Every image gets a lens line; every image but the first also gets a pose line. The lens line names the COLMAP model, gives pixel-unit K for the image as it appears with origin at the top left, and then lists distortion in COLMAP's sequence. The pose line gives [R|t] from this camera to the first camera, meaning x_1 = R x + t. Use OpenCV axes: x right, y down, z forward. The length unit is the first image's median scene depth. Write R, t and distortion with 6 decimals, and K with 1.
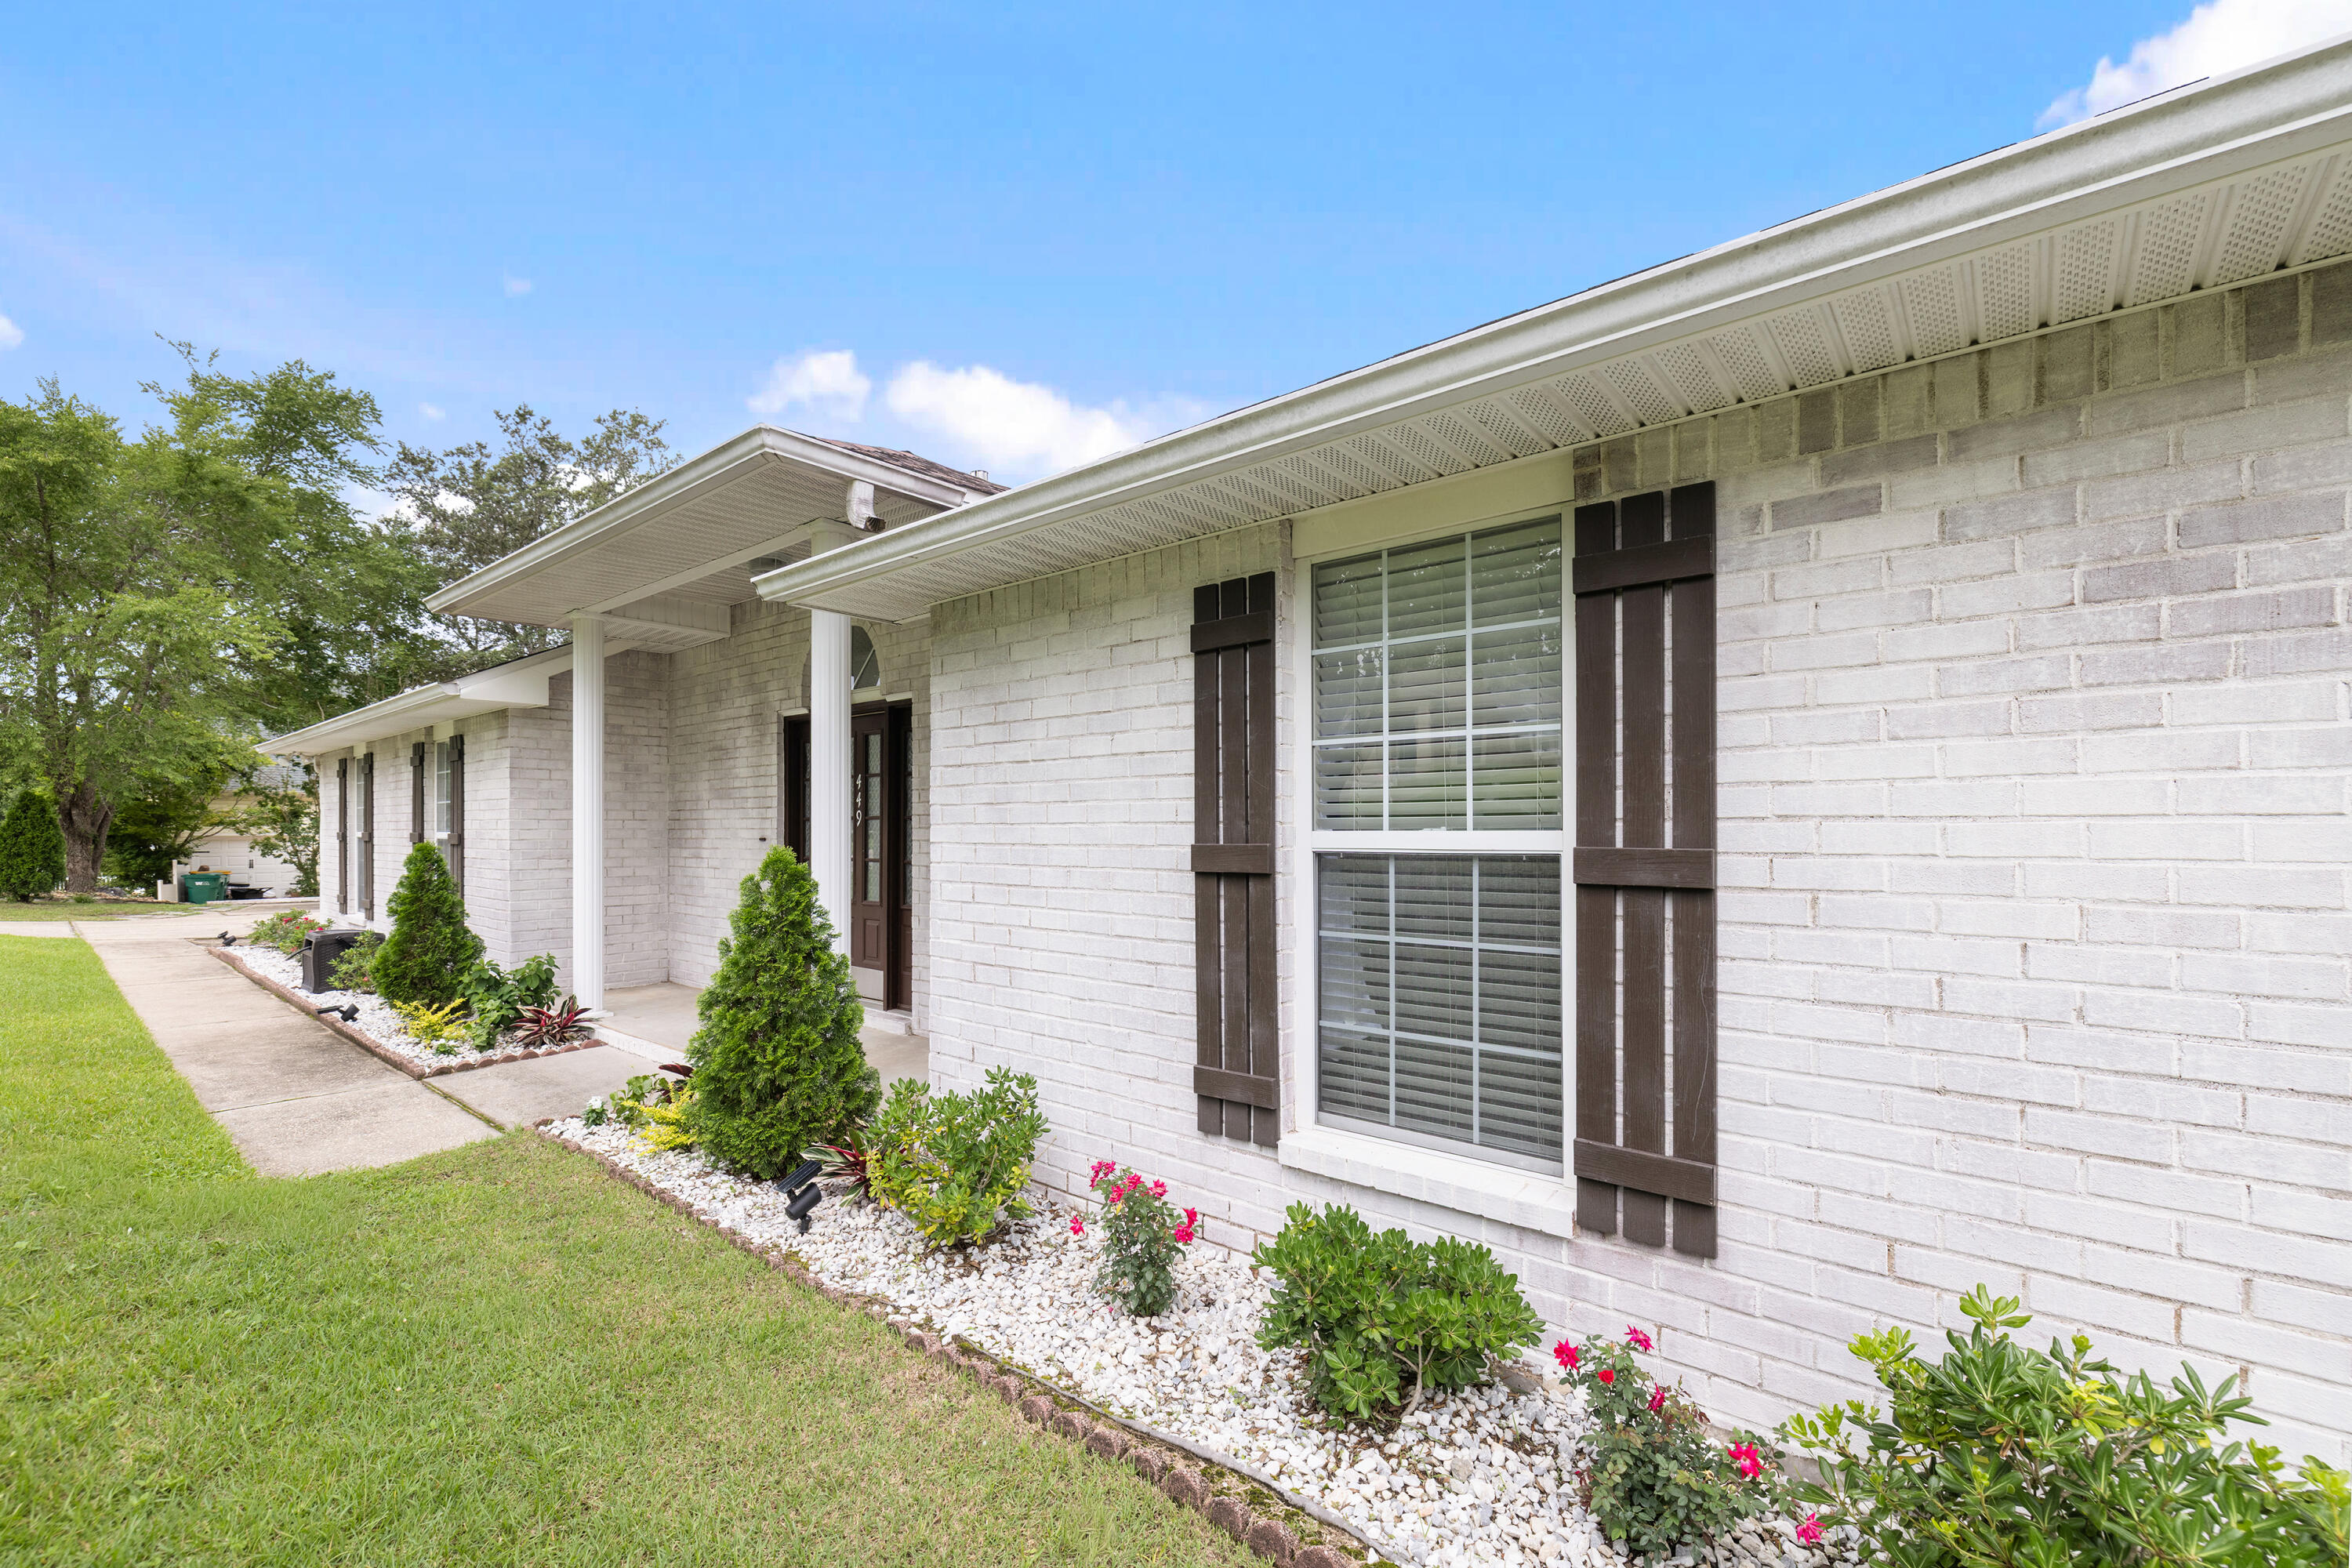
lens RADIAL K [[995.1, 0, 1167.8], [0, 995.1, 824.4], [0, 0, 1]] dist [0.000780, 0.000693]
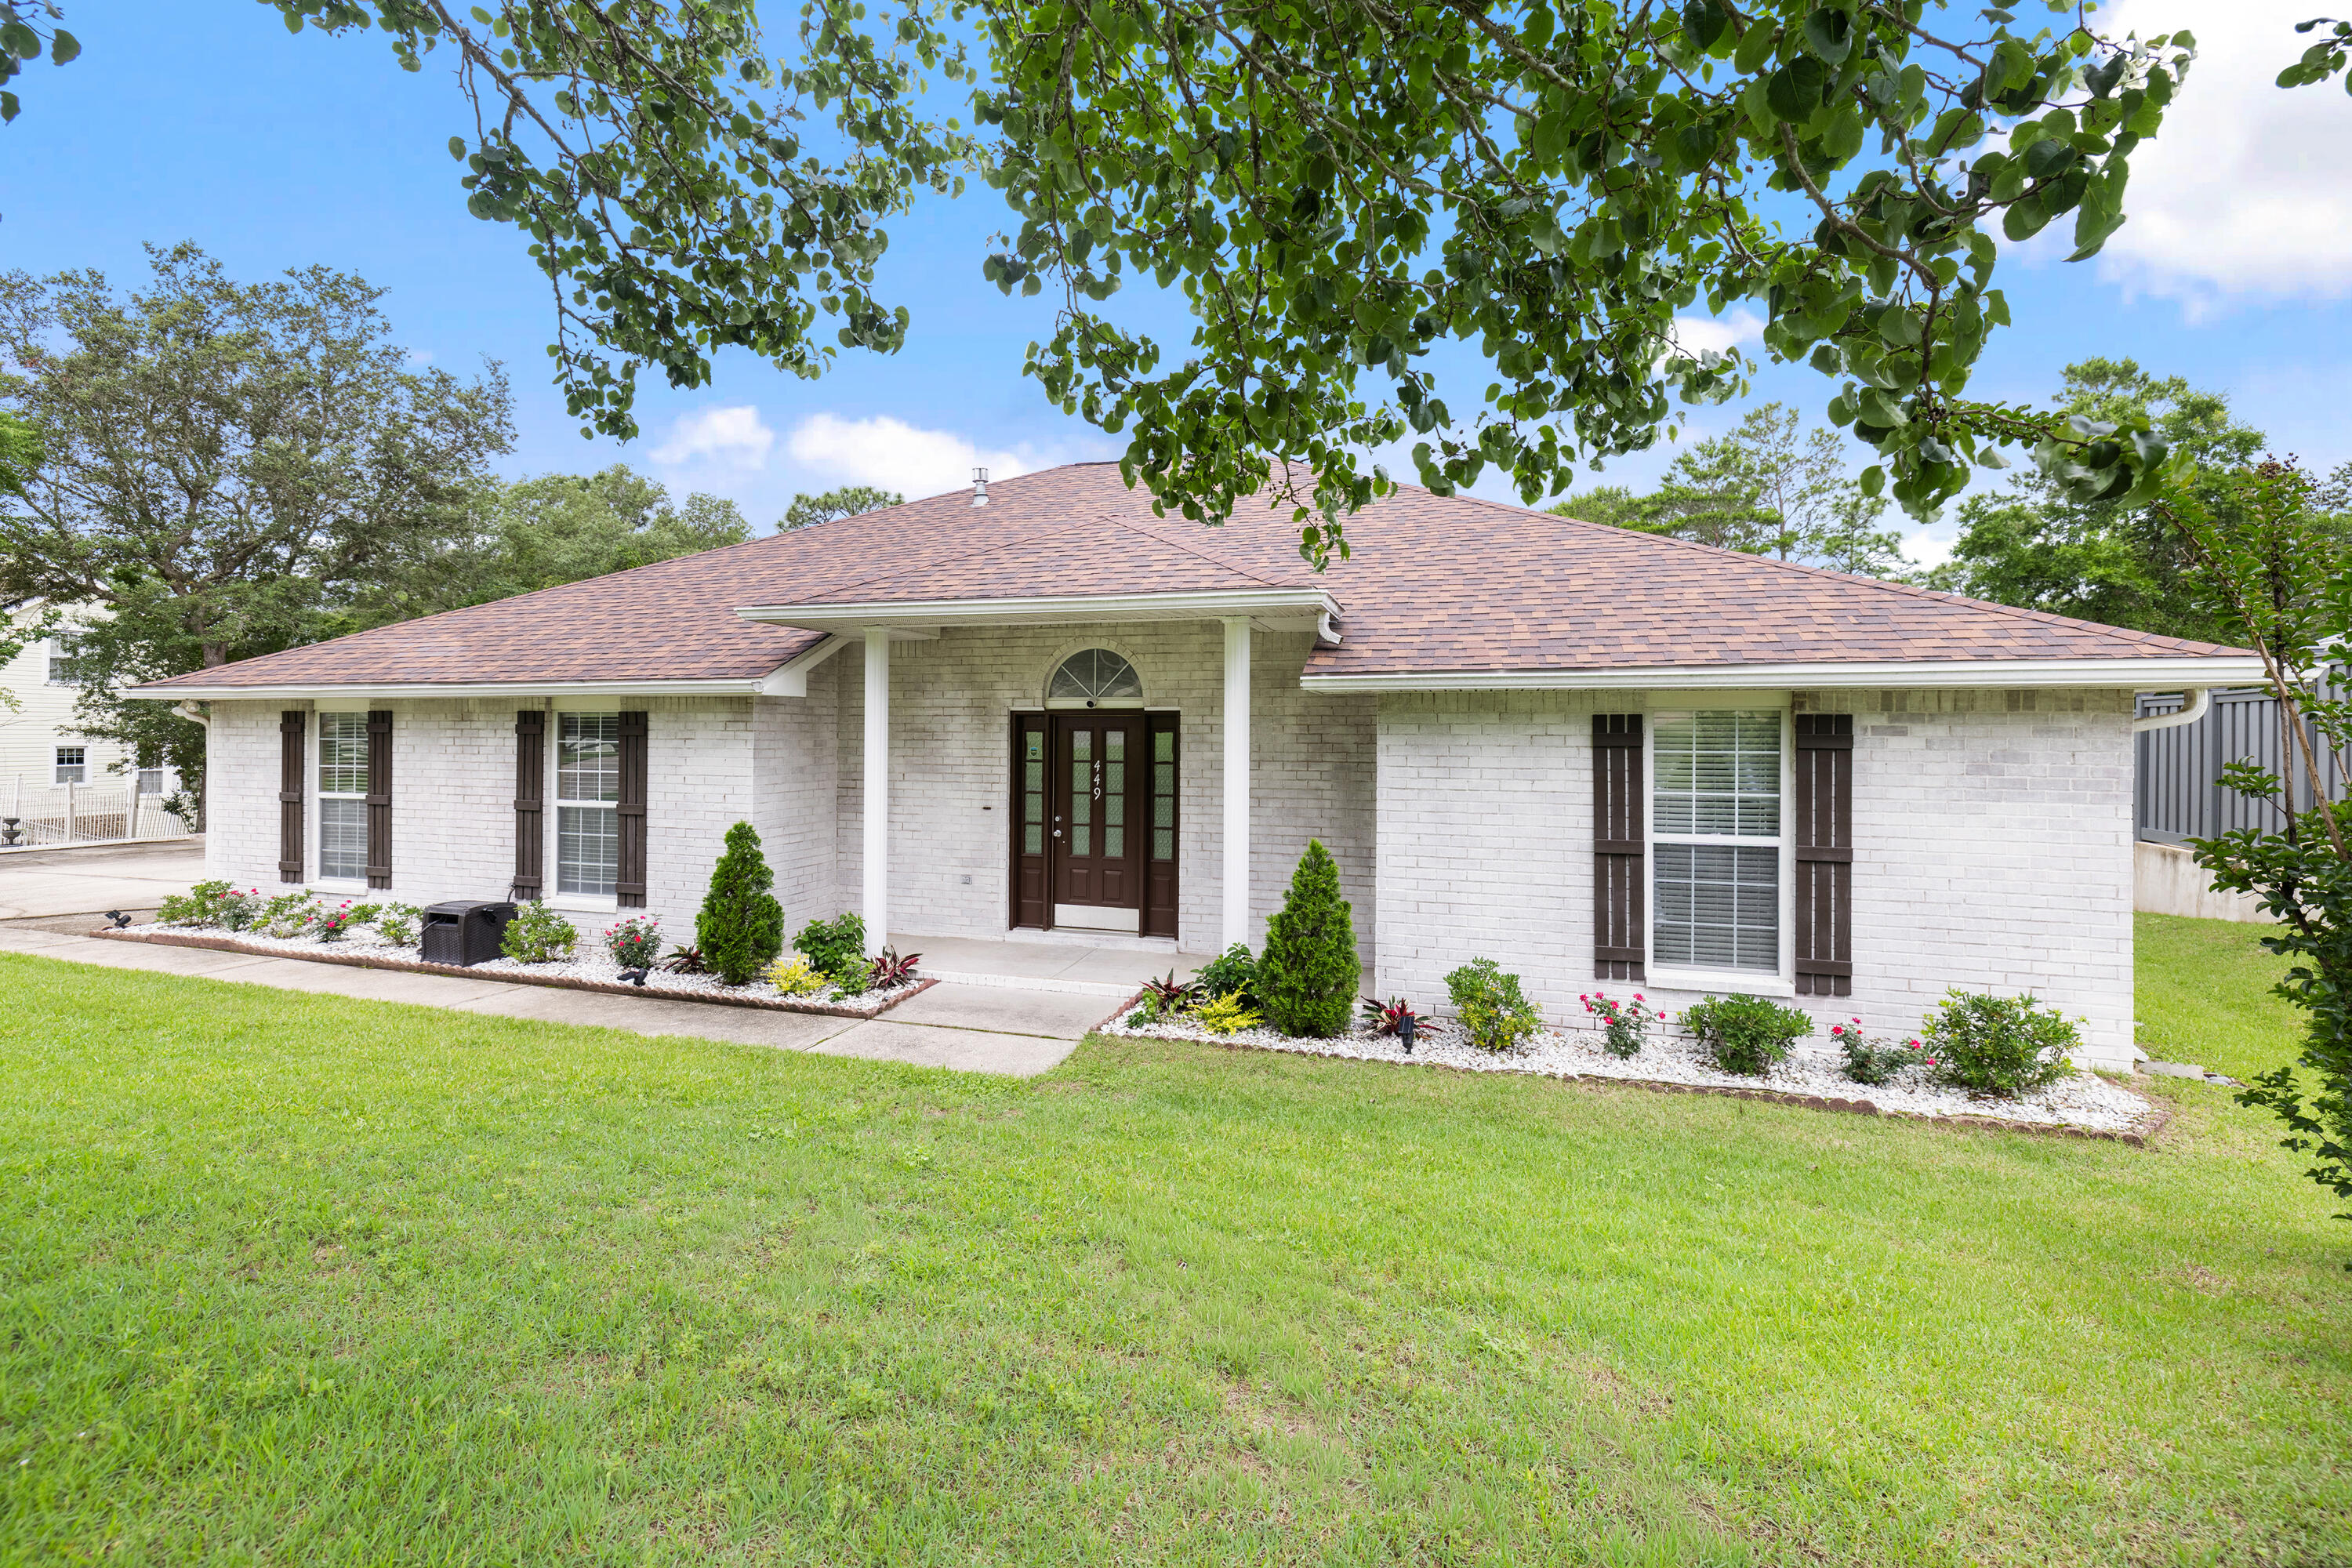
lens RADIAL K [[995.1, 0, 1183.9], [0, 995.1, 724.3], [0, 0, 1]] dist [0.000780, 0.000693]
pose [[0.913823, 0.010907, 0.405966, -0.675287], [-0.009804, 0.999940, -0.004797, -0.084964], [-0.405994, 0.000404, 0.913876, -0.230904]]
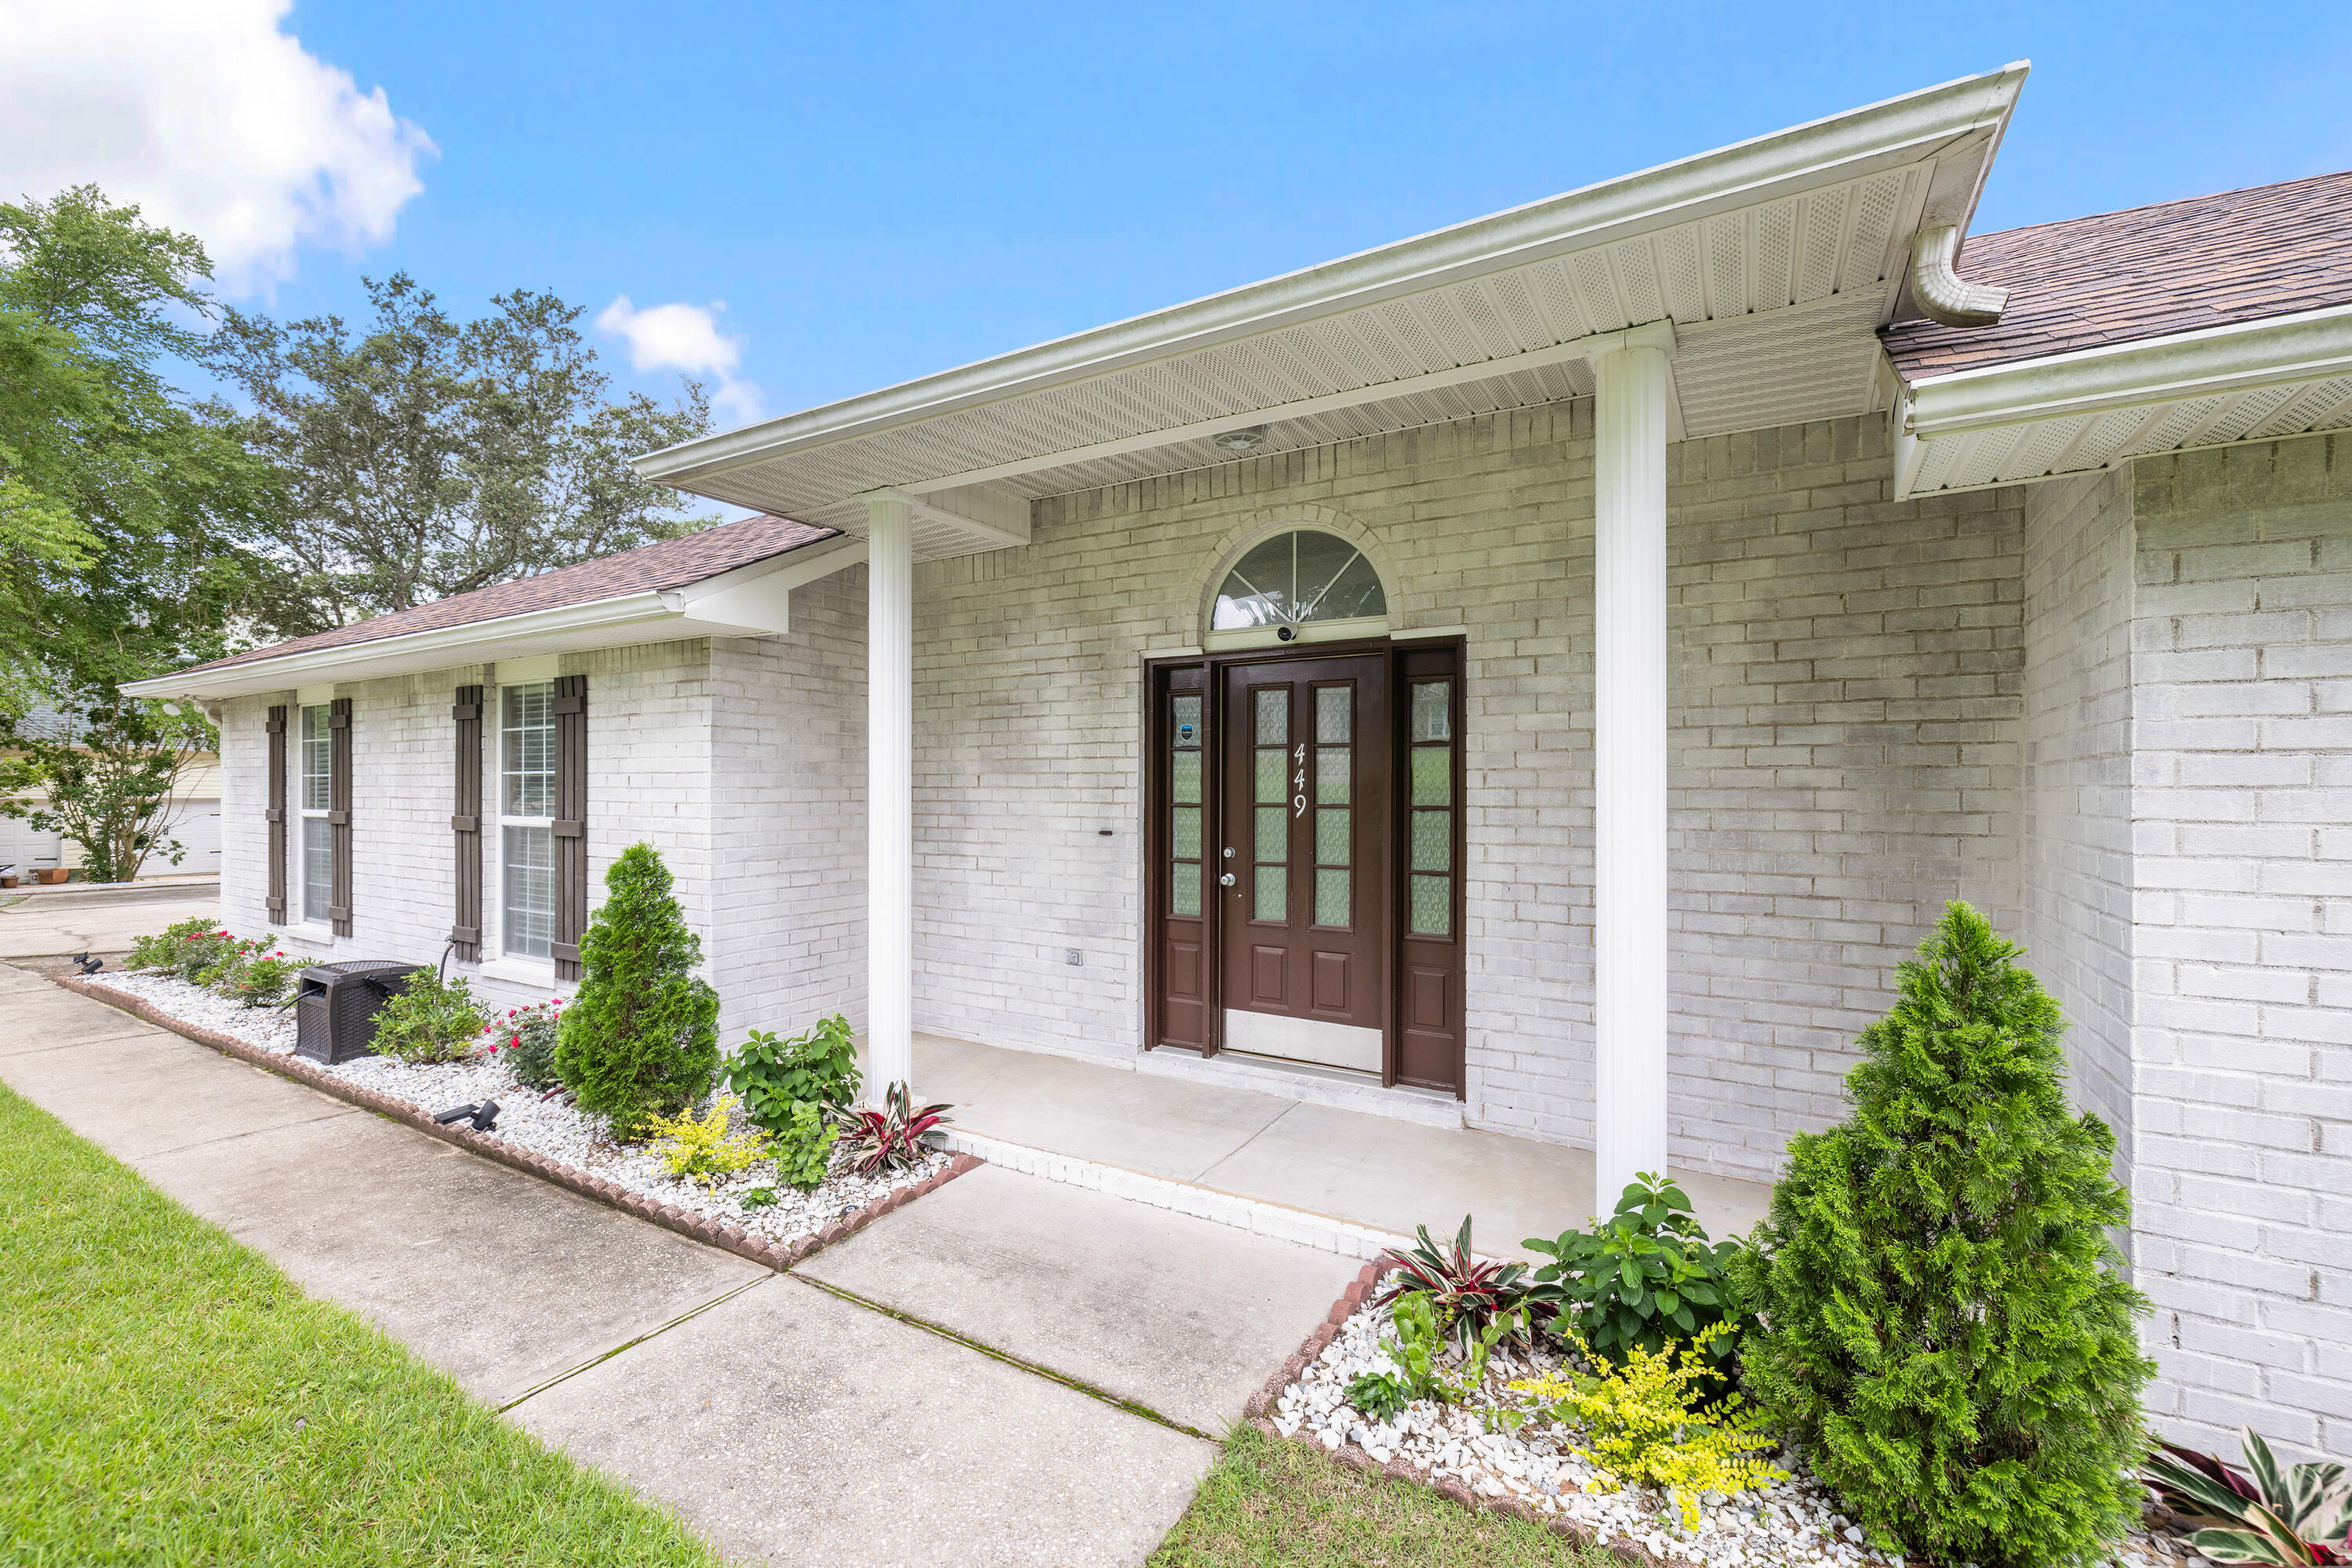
lens RADIAL K [[995.1, 0, 1161.9], [0, 995.1, 779.2], [0, 0, 1]] dist [0.000780, 0.000693]
pose [[0.987704, 0.004707, 0.156264, -0.468998], [-0.004198, 0.999985, -0.003591, -0.020471], [-0.156279, 0.002891, 0.987709, 0.295230]]
